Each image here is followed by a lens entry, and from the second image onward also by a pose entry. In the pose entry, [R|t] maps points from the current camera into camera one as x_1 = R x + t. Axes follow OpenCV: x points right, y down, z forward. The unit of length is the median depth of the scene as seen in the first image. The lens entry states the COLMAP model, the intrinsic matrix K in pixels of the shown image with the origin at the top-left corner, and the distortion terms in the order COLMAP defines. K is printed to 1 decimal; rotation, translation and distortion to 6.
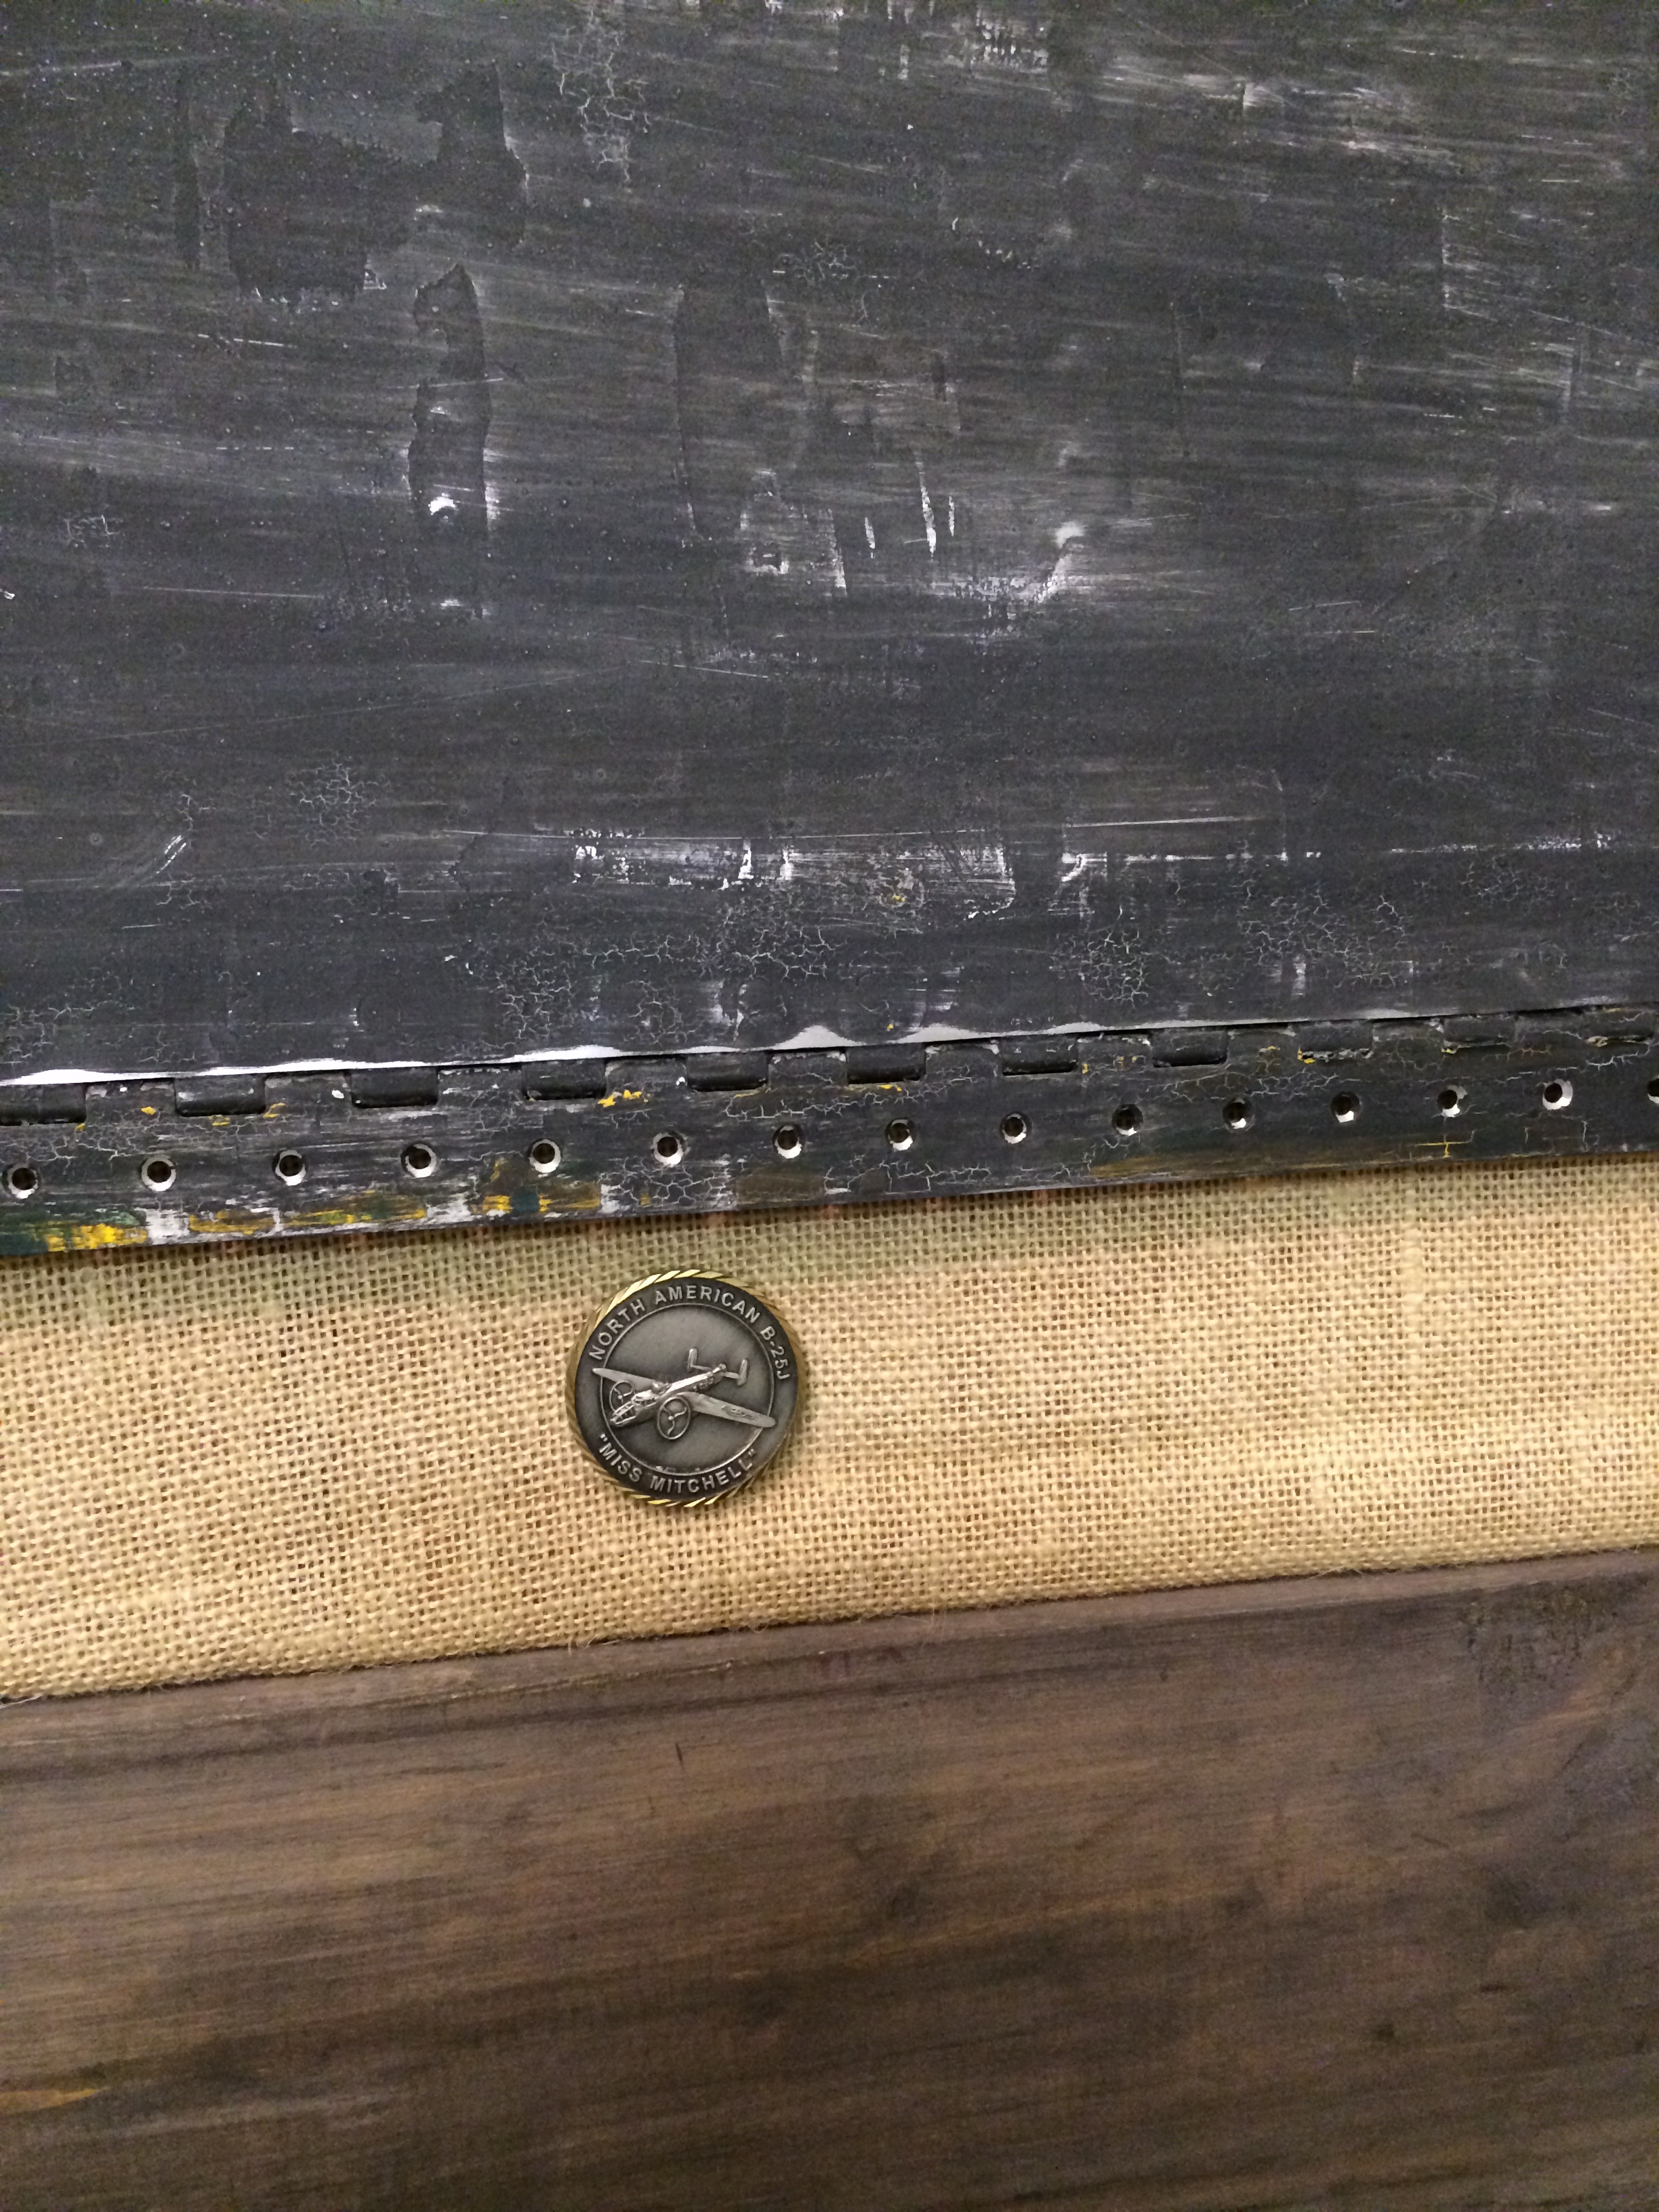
lens RADIAL K [[1901.7, 0, 832.8], [0, 1901.7, 1115.9], [0, 0, 1]] dist [0.080976, -0.117746]
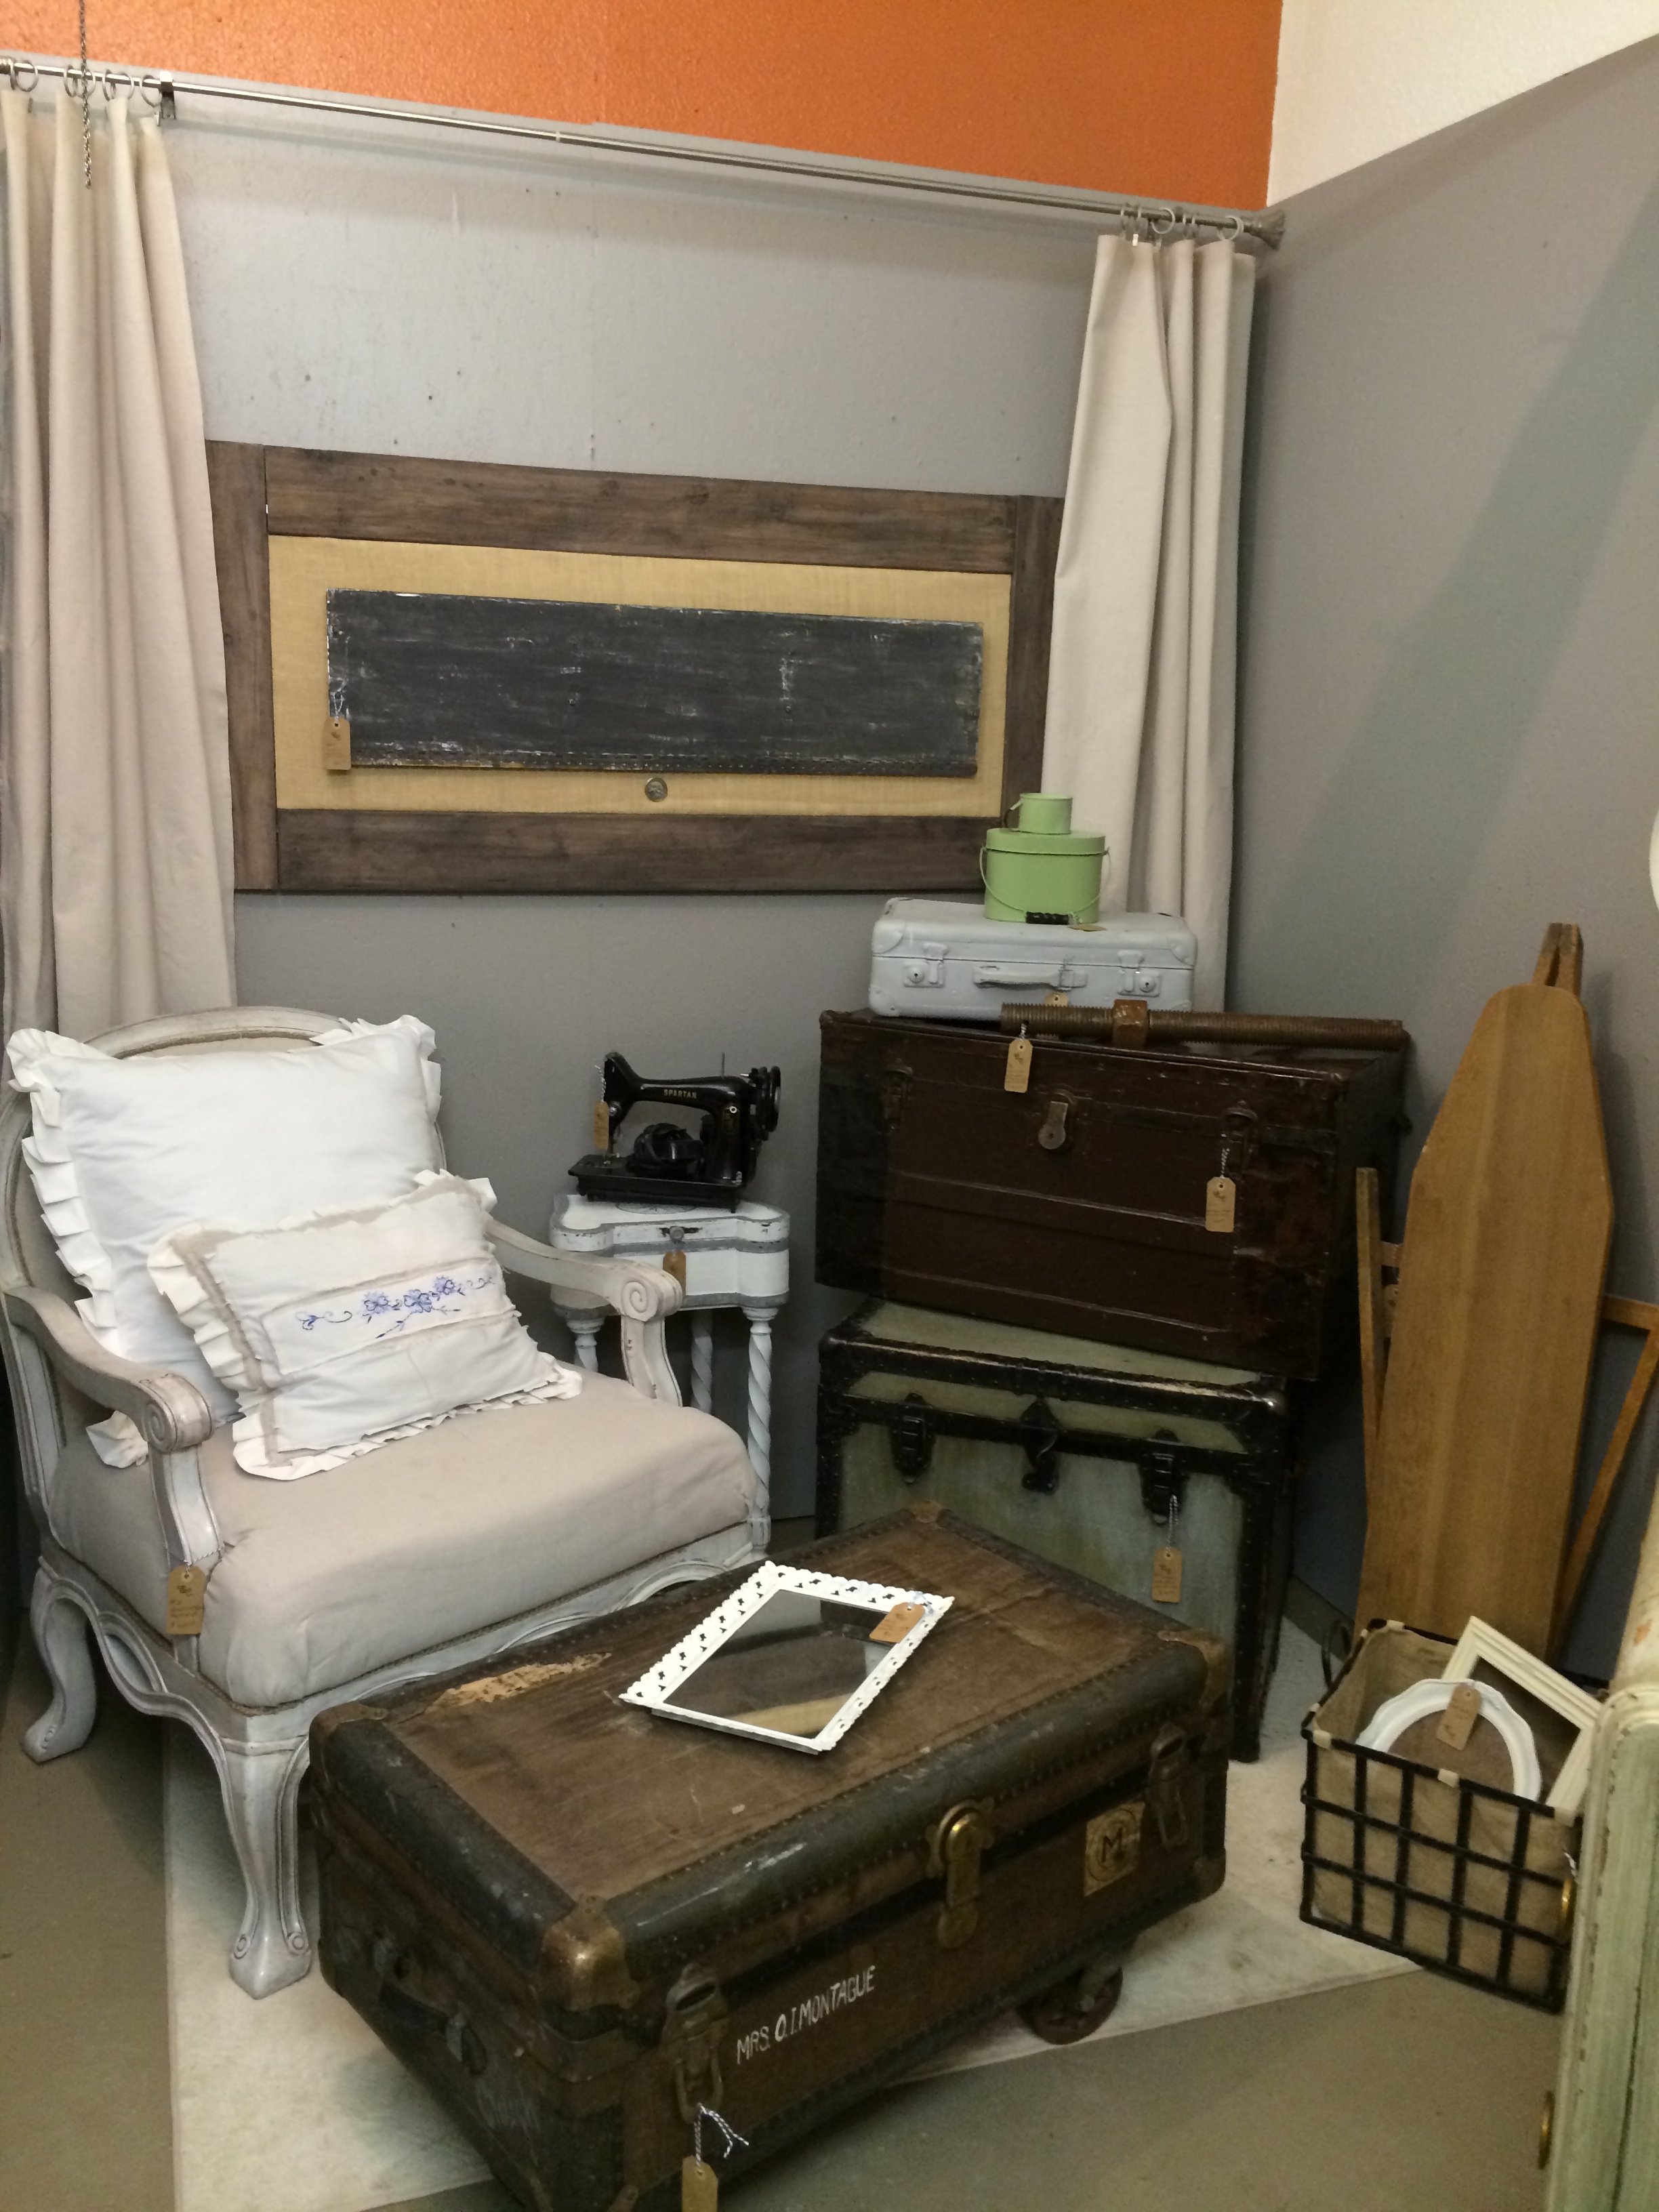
lens RADIAL K [[1901.7, 0, 837.9], [0, 1901.7, 1116.5], [0, 0, 1]] dist [0.080976, -0.117746]
pose [[0.983785, 0.022465, 0.177937, -0.927438], [-0.036014, 0.996661, 0.073285, 1.145469], [-0.175697, -0.078505, 0.981309, -9.688896]]
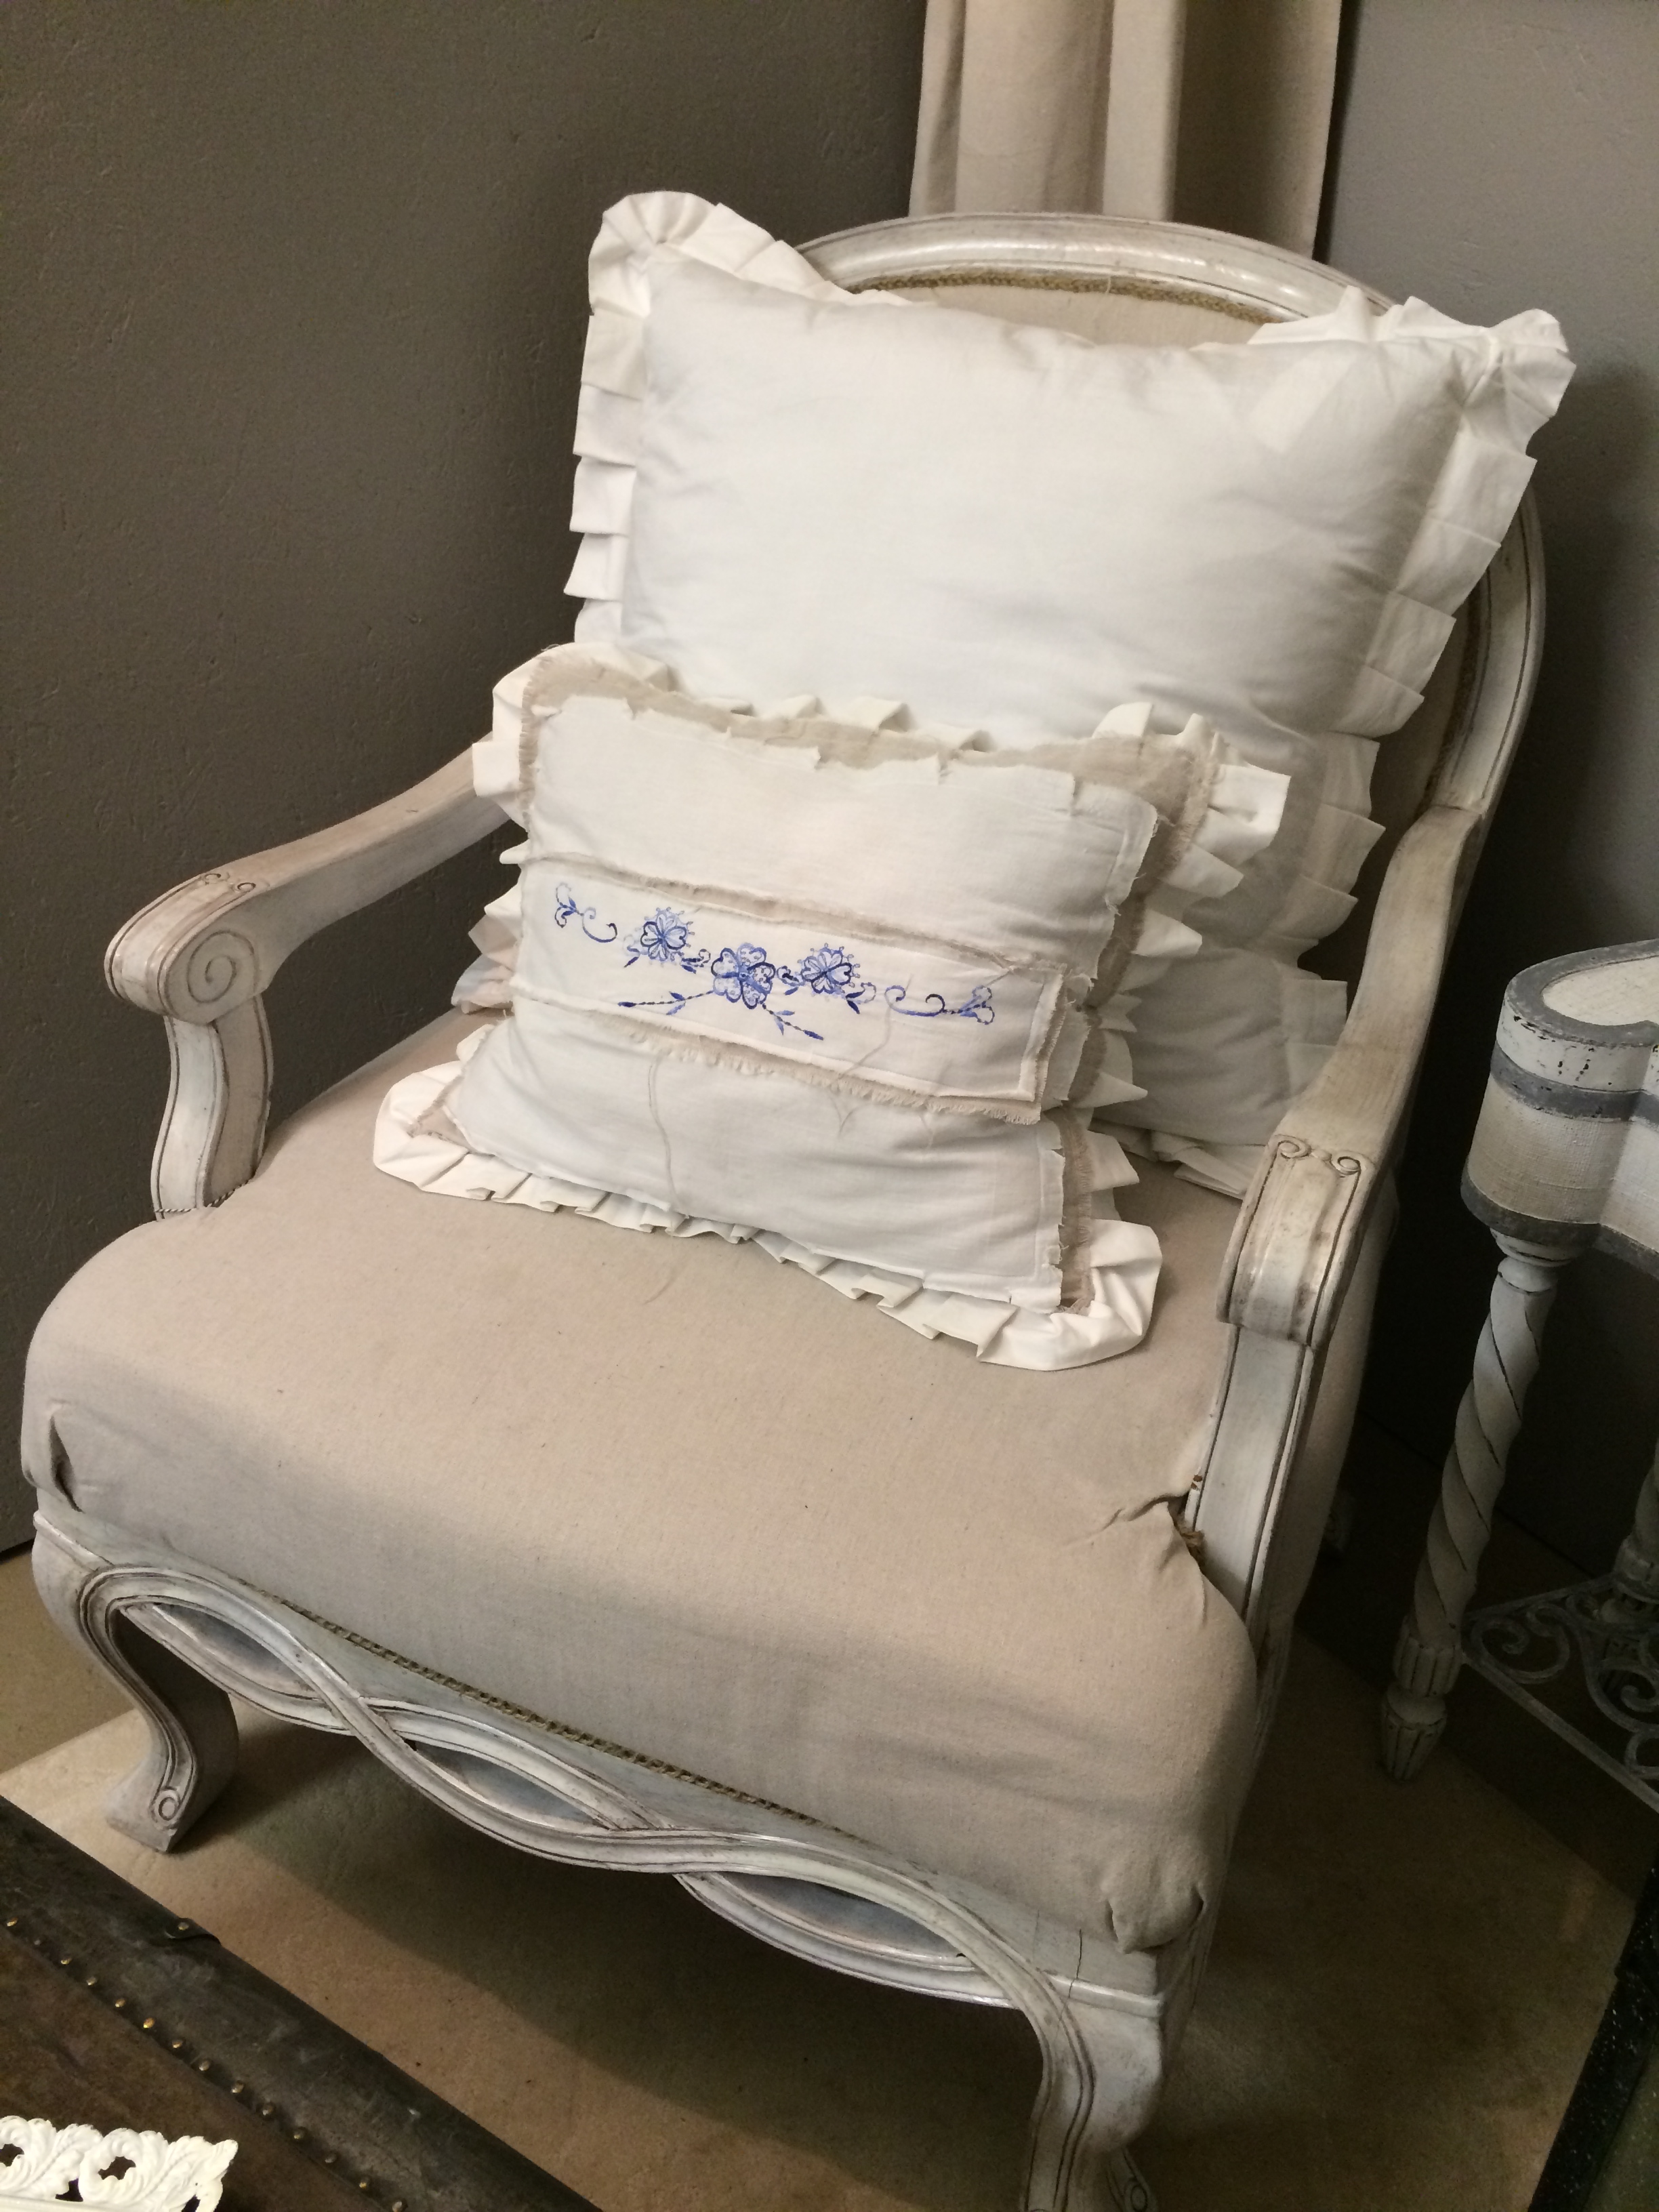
lens RADIAL K [[1901.7, 0, 809.9], [0, 1901.7, 1104.7], [0, 0, 1]] dist [0.080976, -0.117746]
pose [[0.460128, 0.511349, -0.725813, 1.644440], [-0.120810, 0.845949, 0.519399, 0.933408], [0.879595, -0.151304, 0.451021, -2.654740]]
